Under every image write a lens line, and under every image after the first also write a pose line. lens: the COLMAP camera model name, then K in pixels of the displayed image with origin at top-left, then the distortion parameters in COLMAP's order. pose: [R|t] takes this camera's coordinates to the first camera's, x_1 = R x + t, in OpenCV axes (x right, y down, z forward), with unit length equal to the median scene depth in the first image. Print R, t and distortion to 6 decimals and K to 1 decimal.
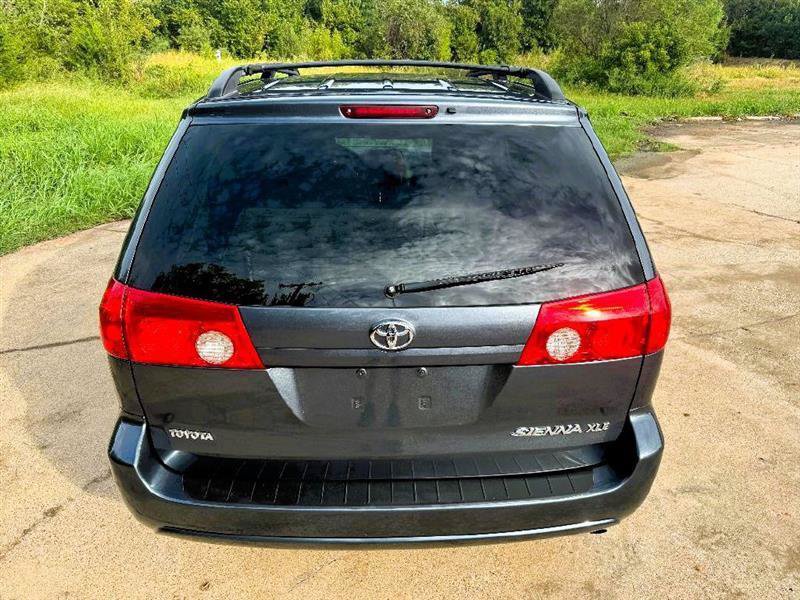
lens RADIAL K [[709.9, 0, 400.0], [0, 709.9, 300.0], [0, 0, 1]] dist [0.001761, -0.161749]
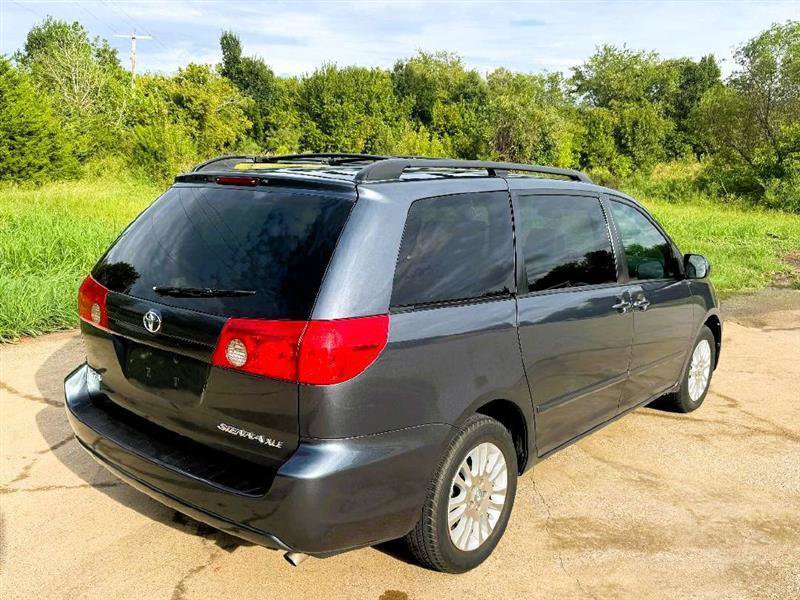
lens RADIAL K [[709.9, 0, 400.0], [0, 709.9, 300.0], [0, 0, 1]] dist [0.001761, -0.161749]
pose [[0.954140, 0.060520, -0.293179, 0.137213], [-0.104150, 0.985279, -0.135564, -0.044022], [0.280659, 0.159882, 0.946398, 0.159831]]
